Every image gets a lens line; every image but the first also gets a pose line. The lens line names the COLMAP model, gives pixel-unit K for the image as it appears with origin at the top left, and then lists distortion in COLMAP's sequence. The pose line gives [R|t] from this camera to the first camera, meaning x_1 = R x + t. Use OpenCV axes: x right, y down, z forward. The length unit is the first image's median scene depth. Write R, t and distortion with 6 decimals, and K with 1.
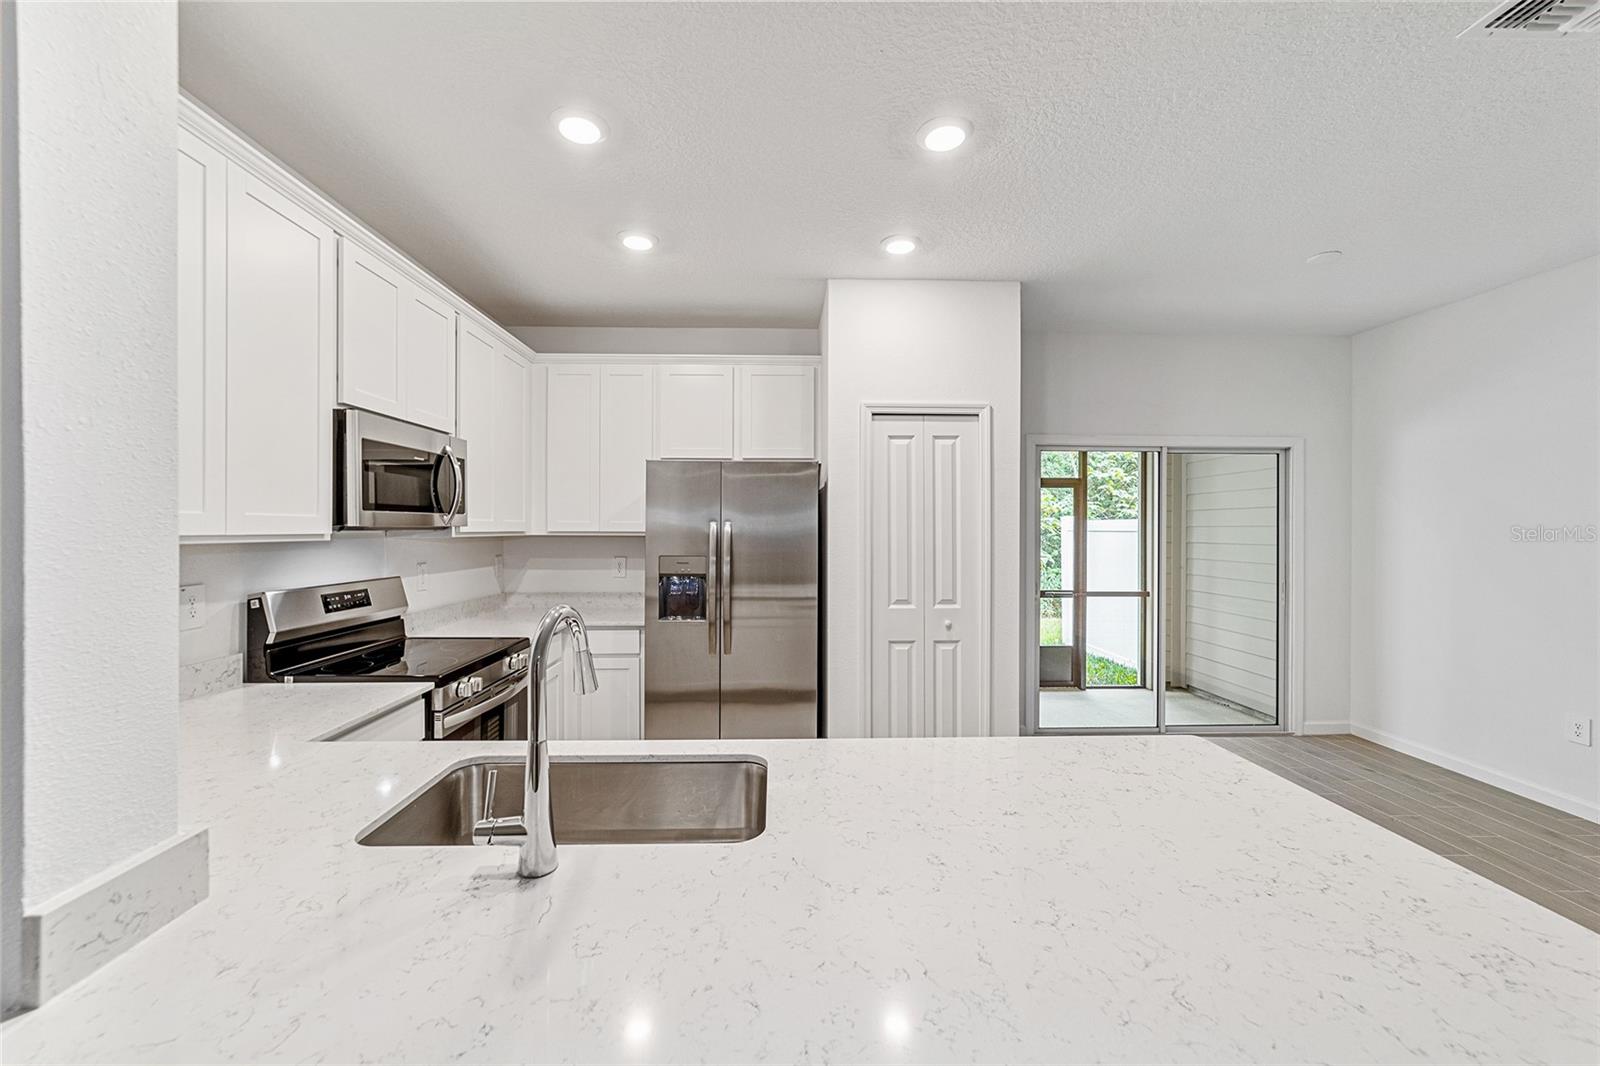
lens RADIAL K [[618.4, 0, 799.0], [0, 618.4, 527.7], [0, 0, 1]] dist [-0.014668, 0.007213]
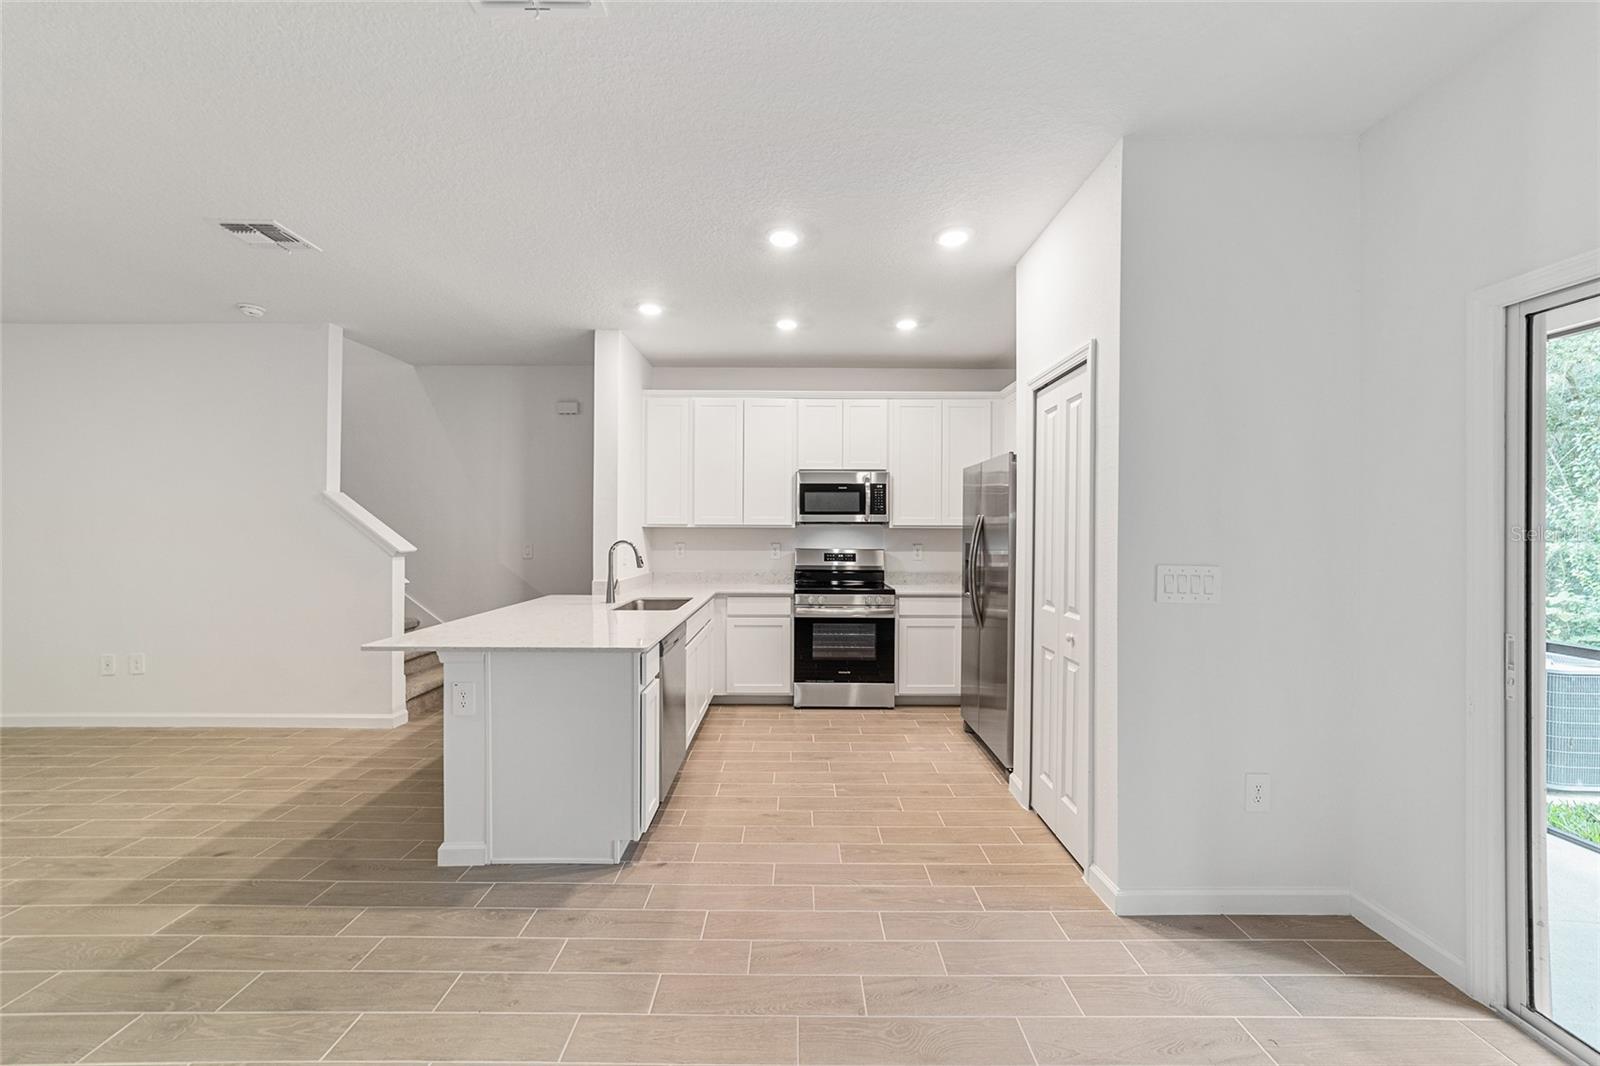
lens RADIAL K [[618.4, 0, 799.2], [0, 618.4, 529.4], [0, 0, 1]] dist [-0.014668, 0.007213]
pose [[-0.038676, -0.003785, -0.999245, 1.030831], [-0.002501, 0.999990, -0.003691, 0.022812], [0.999249, 0.002356, -0.038685, 0.687378]]
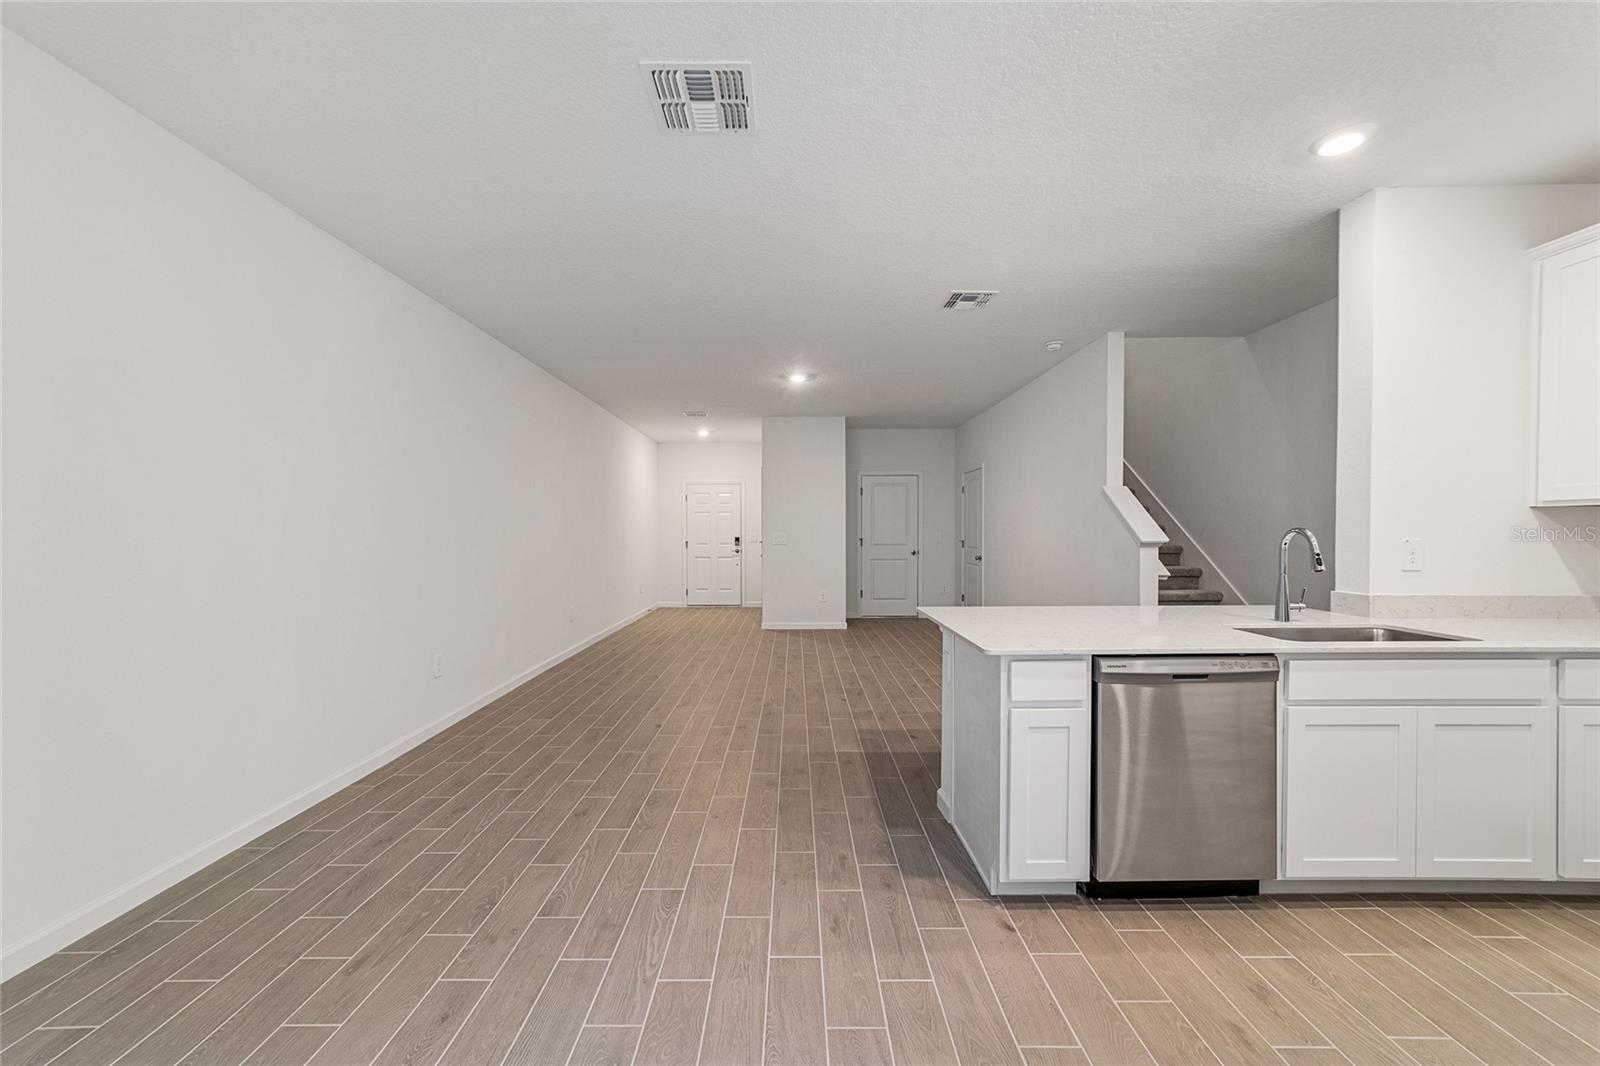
lens RADIAL K [[618.4, 0, 786.1], [0, 618.4, 539.6], [0, 0, 1]] dist [-0.014668, 0.007213]
pose [[-0.998849, -0.000297, 0.047959, 0.474044], [0.000408, 0.999892, 0.014692, 0.042337], [-0.047959, 0.014695, -0.998741, 1.094399]]
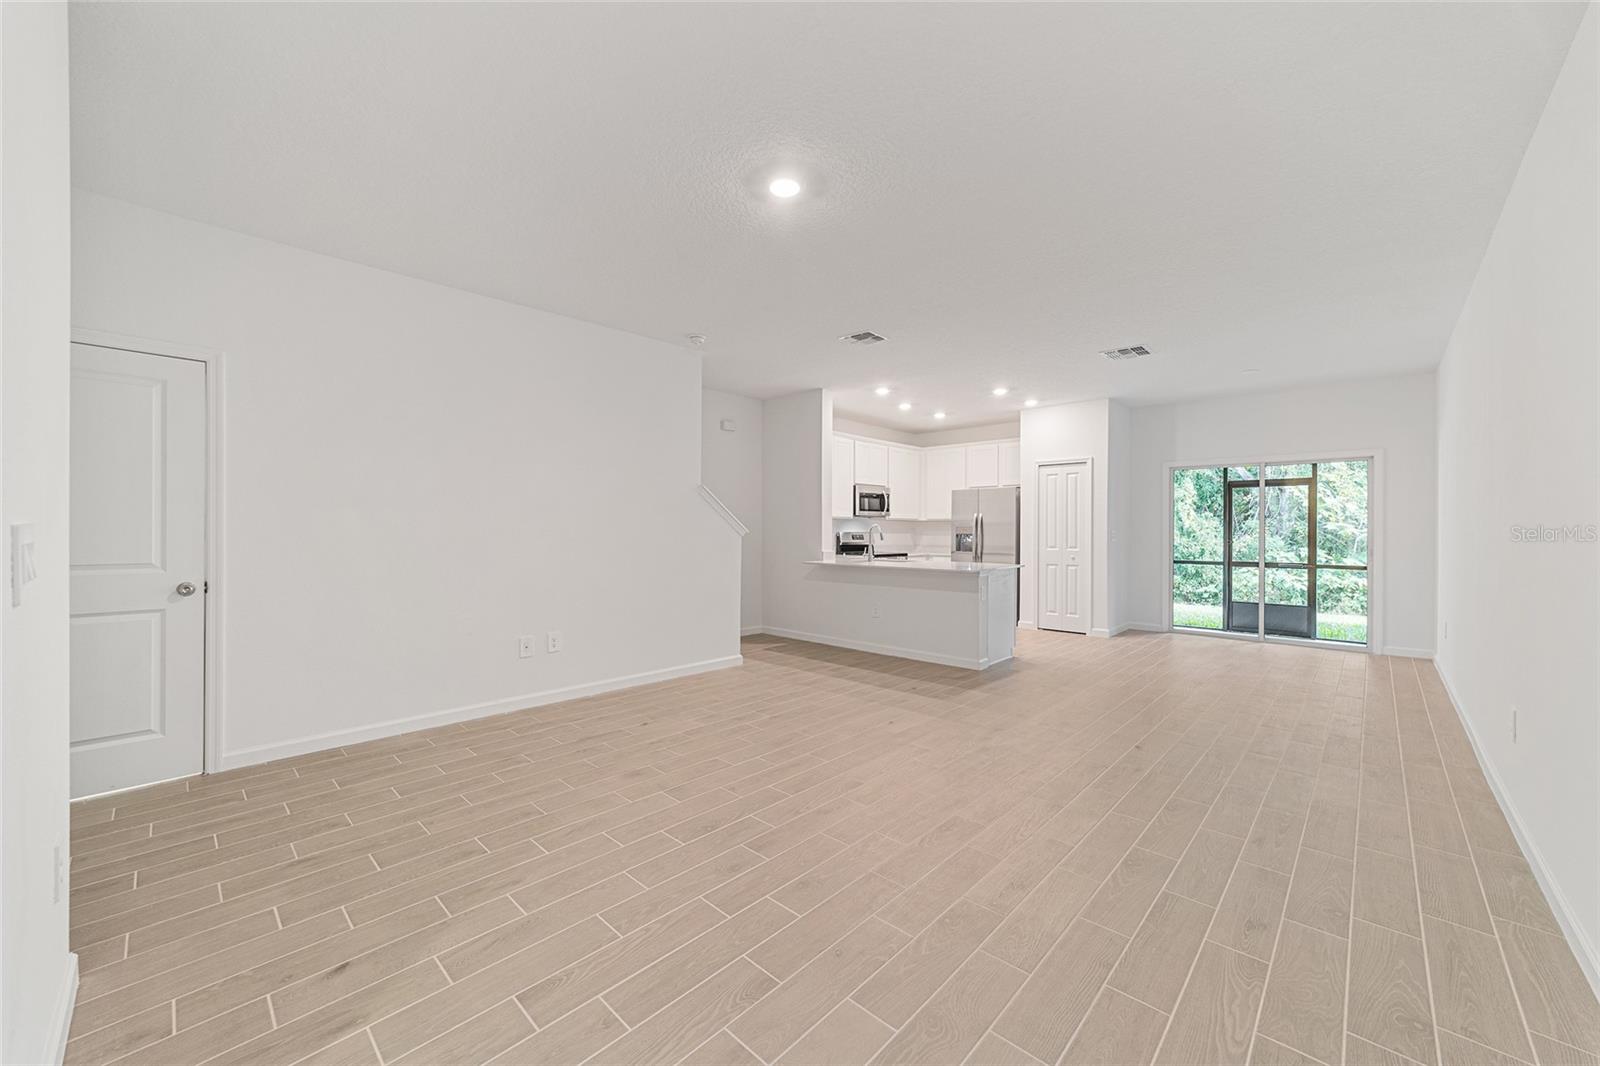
lens RADIAL K [[618.4, 0, 800.2], [0, 618.4, 535.0], [0, 0, 1]] dist [-0.014668, 0.007213]
pose [[0.707058, 0.004373, -0.707142, 1.116519], [-0.000229, 0.999982, 0.005955, 0.062093], [0.707156, -0.004048, 0.707046, -1.262400]]
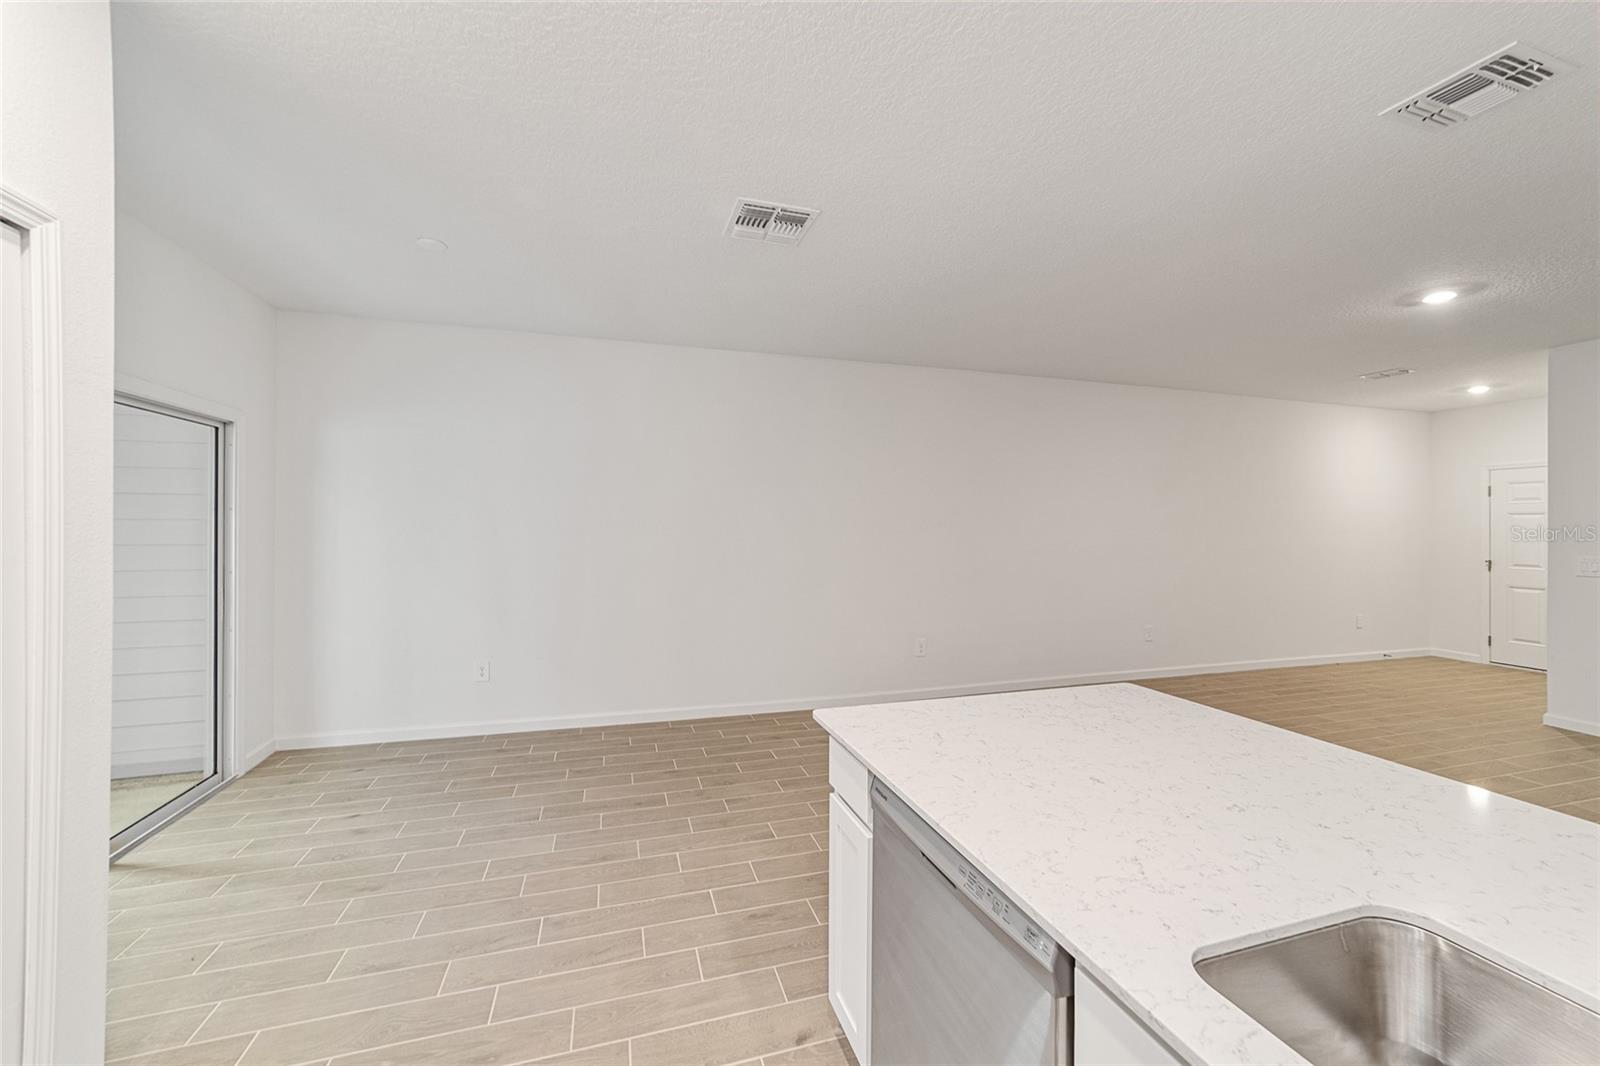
lens RADIAL K [[618.4, 0, 798.2], [0, 618.4, 523.7], [0, 0, 1]] dist [-0.014668, 0.007213]
pose [[-0.249629, -0.000695, 0.968341, -0.212942], [-0.006763, 0.999977, -0.001026, -0.001771], [-0.968318, -0.006805, -0.249628, 0.625104]]
